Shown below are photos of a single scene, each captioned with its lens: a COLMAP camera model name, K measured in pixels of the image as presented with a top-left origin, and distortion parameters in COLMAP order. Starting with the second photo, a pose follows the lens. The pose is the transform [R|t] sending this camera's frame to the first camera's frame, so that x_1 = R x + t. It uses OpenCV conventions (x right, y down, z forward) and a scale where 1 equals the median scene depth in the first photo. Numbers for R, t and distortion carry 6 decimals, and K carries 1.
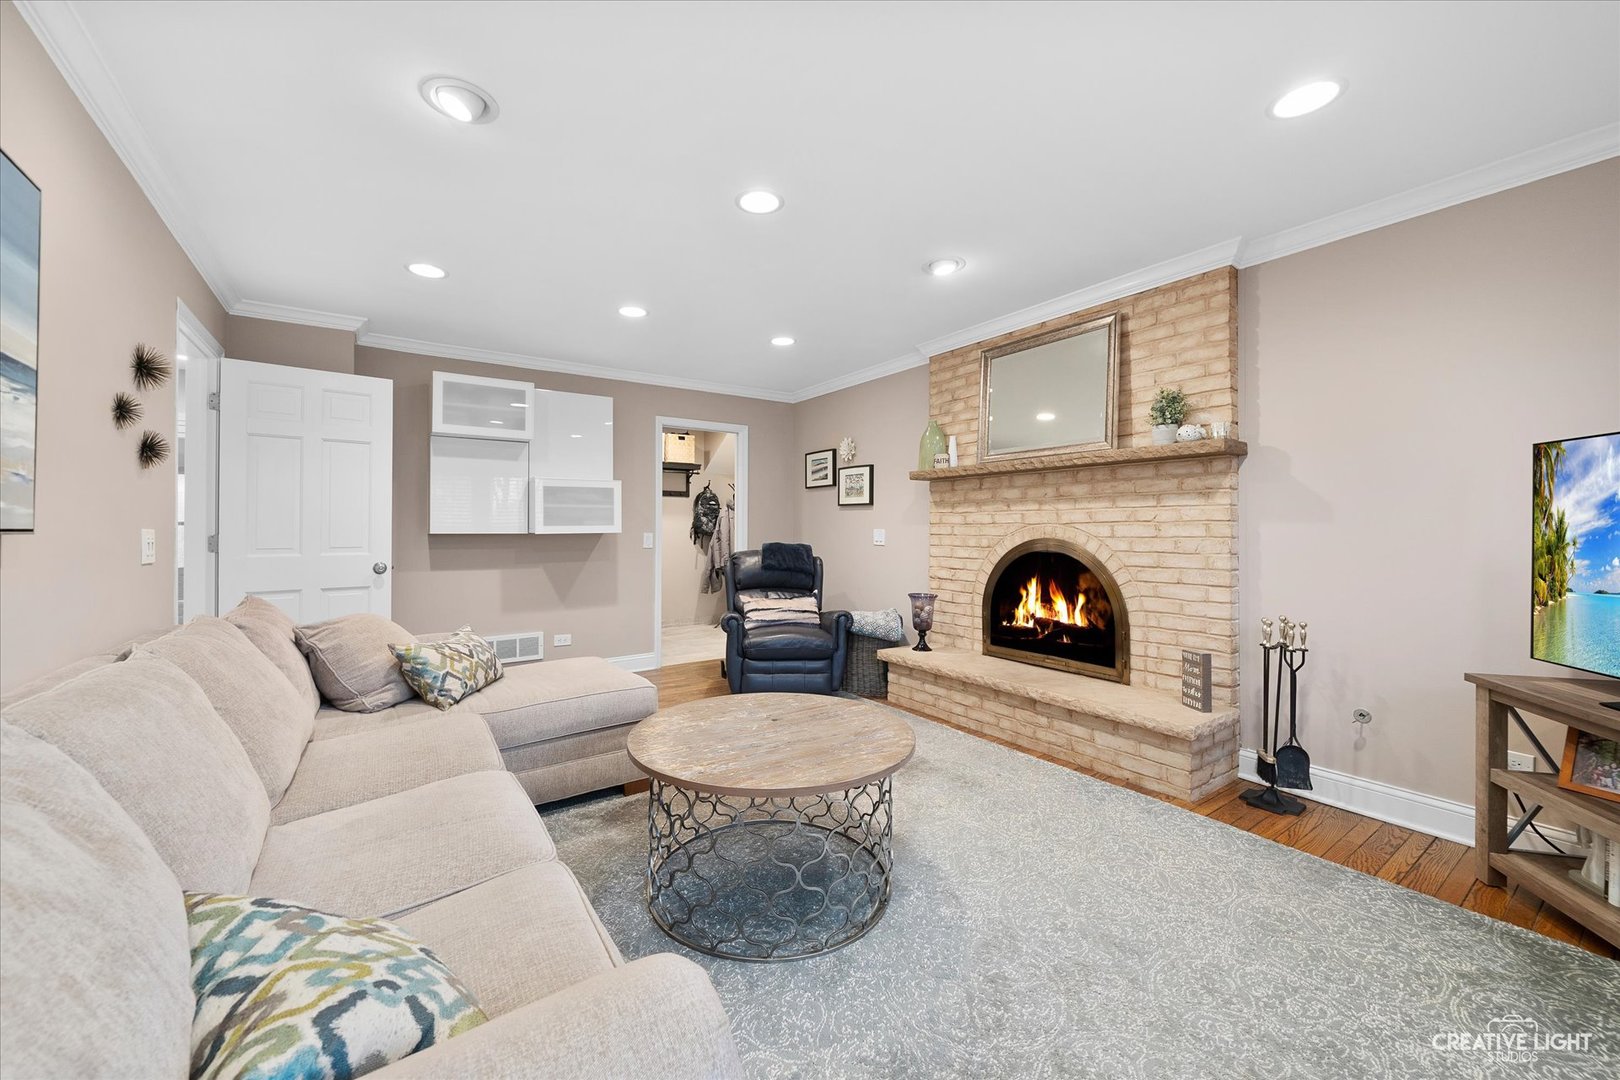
lens RADIAL K [[618.2, 0, 808.5], [0, 618.2, 531.8], [0, 0, 1]] dist [0.000128, -0.000001]
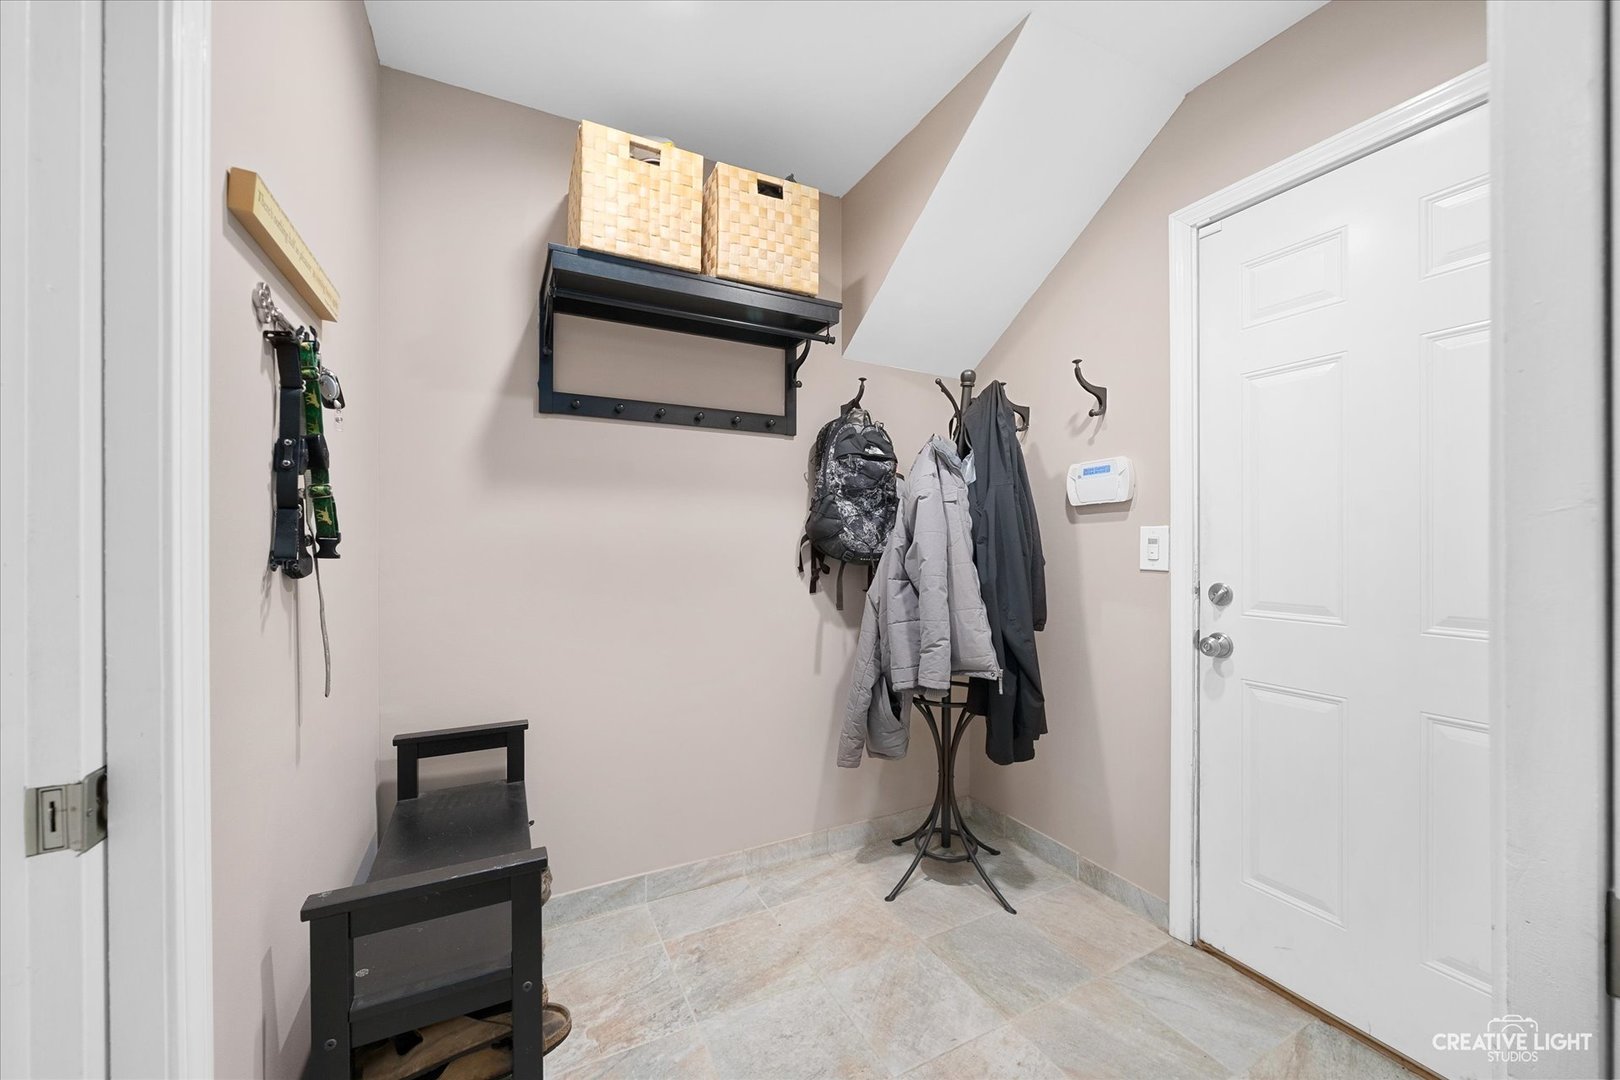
lens RADIAL K [[618.2, 0, 812.2], [0, 618.2, 543.0], [0, 0, 1]] dist [0.000128, -0.000001]
pose [[0.990771, -0.003504, -0.135501, -0.145733], [0.003366, 0.999994, -0.001243, -0.004209], [0.135505, 0.000776, 0.990776, 0.711359]]
